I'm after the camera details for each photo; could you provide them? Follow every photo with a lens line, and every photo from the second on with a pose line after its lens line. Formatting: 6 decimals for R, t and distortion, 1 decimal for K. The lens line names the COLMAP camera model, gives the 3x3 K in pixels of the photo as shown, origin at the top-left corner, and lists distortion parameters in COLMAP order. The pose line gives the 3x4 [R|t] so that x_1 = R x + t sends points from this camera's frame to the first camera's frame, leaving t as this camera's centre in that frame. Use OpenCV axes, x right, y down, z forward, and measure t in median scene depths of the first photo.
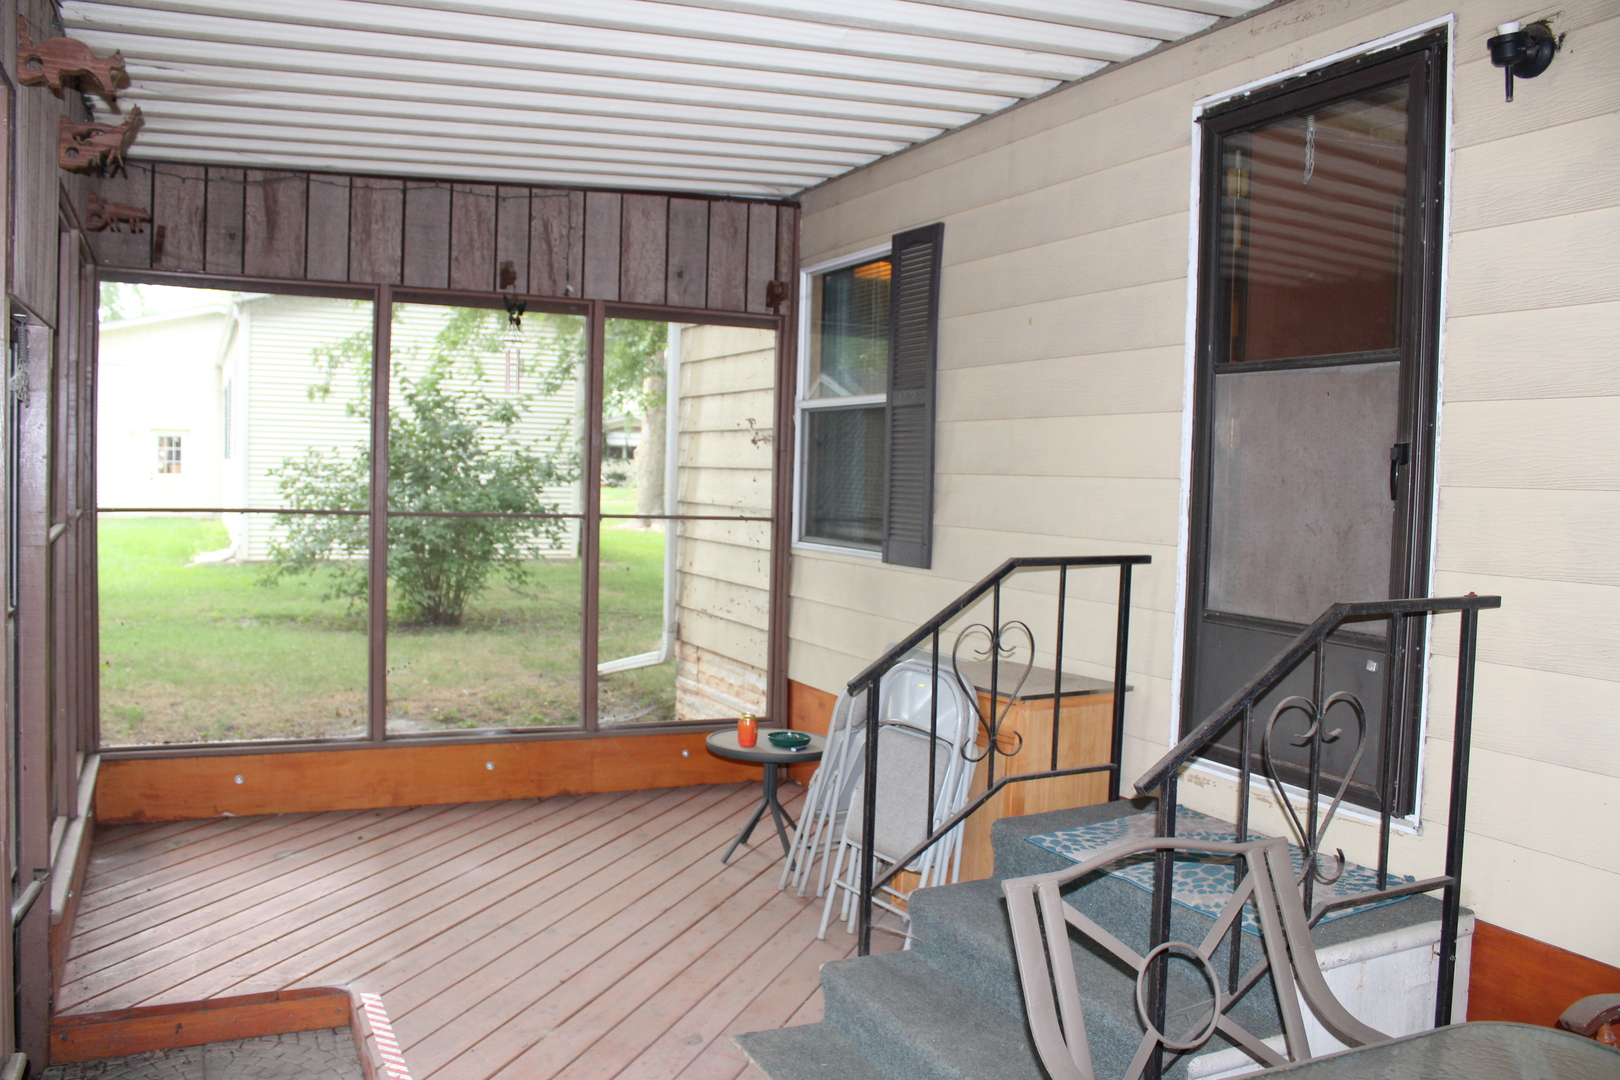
lens RADIAL K [[1330.1, 0, 807.6], [0, 1330.1, 542.5], [0, 0, 1]] dist [-0.012752, 0.001878]
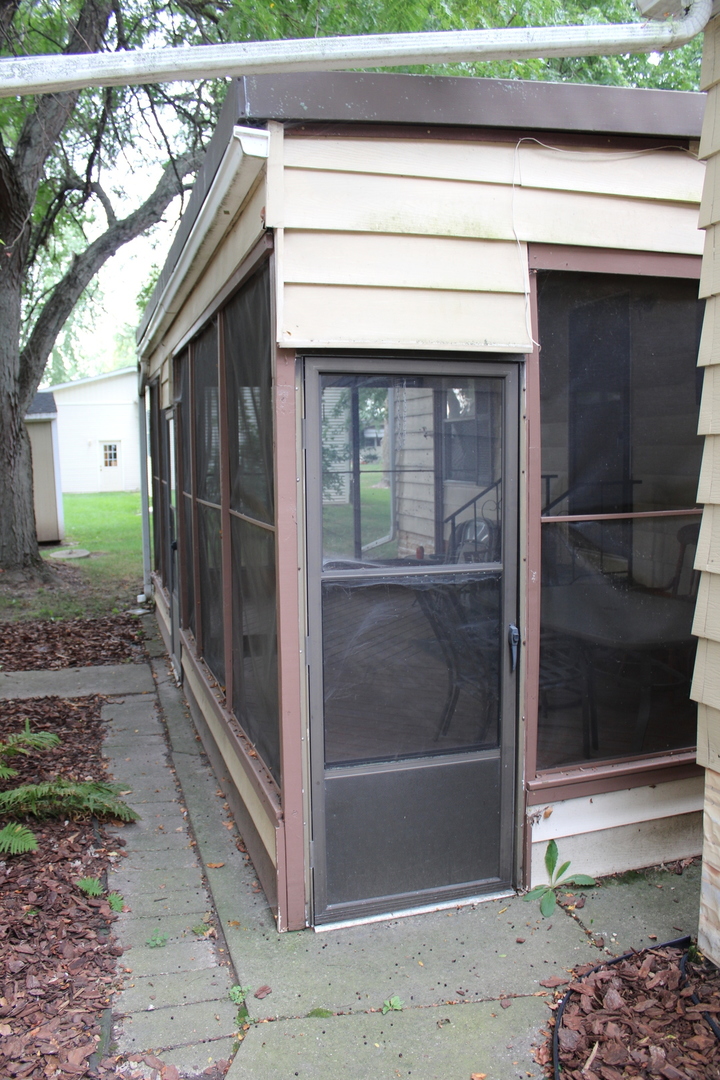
lens RADIAL K [[886.7, 0, 360.7], [0, 886.7, 540.7], [0, 0, 1]] dist [-0.012752, 0.001878]
pose [[0.987008, -0.028605, -0.158106, 0.072916], [0.036006, 0.998376, 0.044146, 0.026186], [0.156587, -0.049265, 0.986435, -0.449874]]
